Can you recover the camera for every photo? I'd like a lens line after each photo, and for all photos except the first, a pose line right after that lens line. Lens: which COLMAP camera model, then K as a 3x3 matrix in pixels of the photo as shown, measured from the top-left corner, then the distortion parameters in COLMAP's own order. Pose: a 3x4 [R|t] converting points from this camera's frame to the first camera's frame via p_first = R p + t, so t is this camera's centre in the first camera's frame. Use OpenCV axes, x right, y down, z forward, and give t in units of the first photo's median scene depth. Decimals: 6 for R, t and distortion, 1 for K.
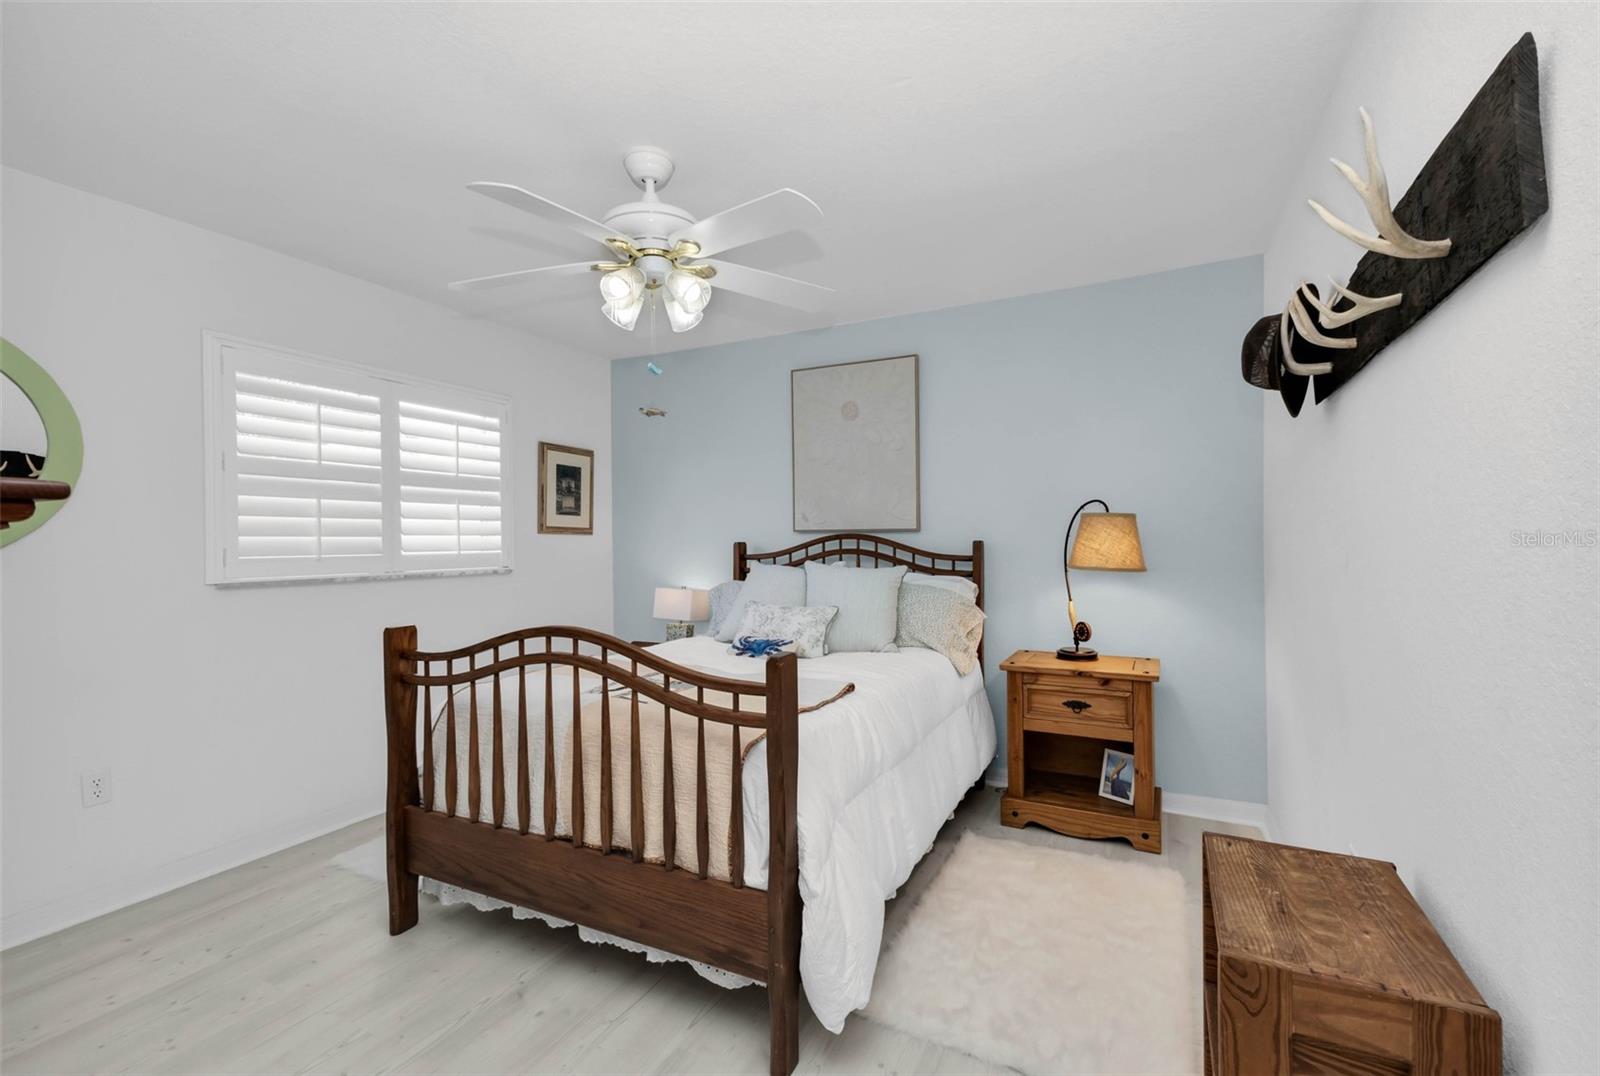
lens RADIAL K [[710.1, 0, 801.8], [0, 710.1, 539.0], [0, 0, 1]] dist [-0.001263, 0.000556]
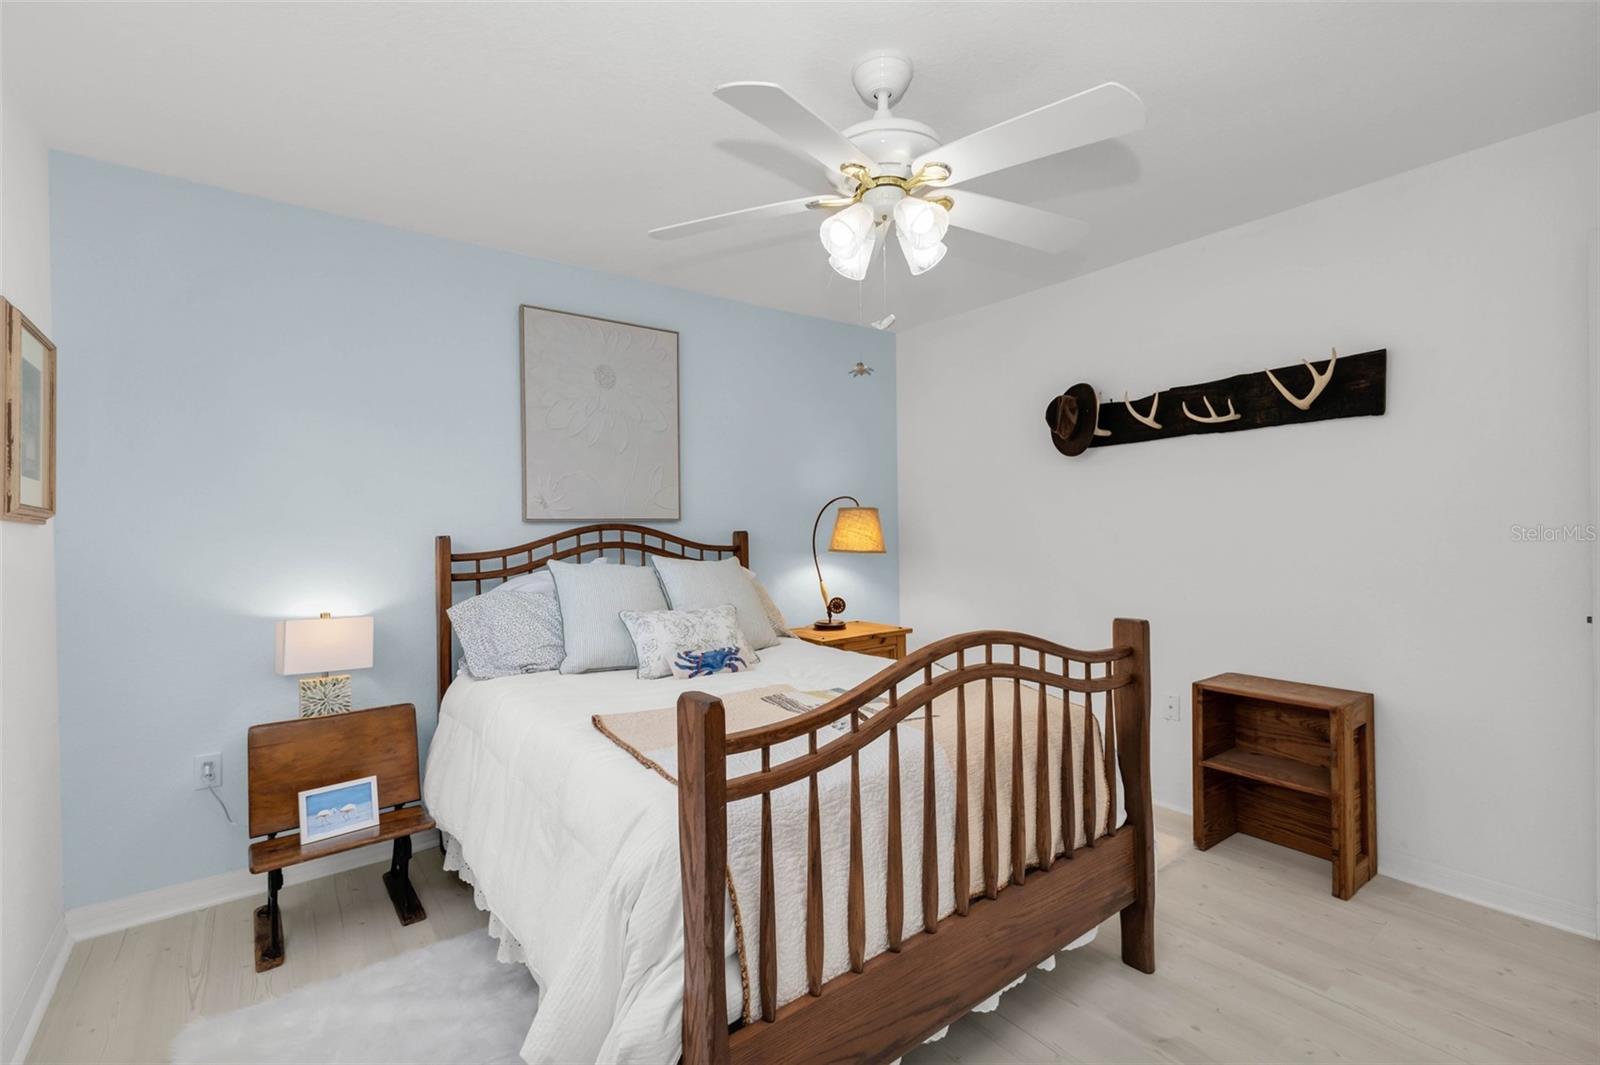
lens RADIAL K [[725.9, 0, 802.6], [0, 725.9, 525.1], [0, 0, 1]] dist [0.003809, 0.000146]
pose [[0.425862, 0.000718, 0.904788, -0.623743], [0.010934, 0.999923, -0.005940, 0.001501], [-0.904722, 0.012422, 0.425821, 0.443599]]
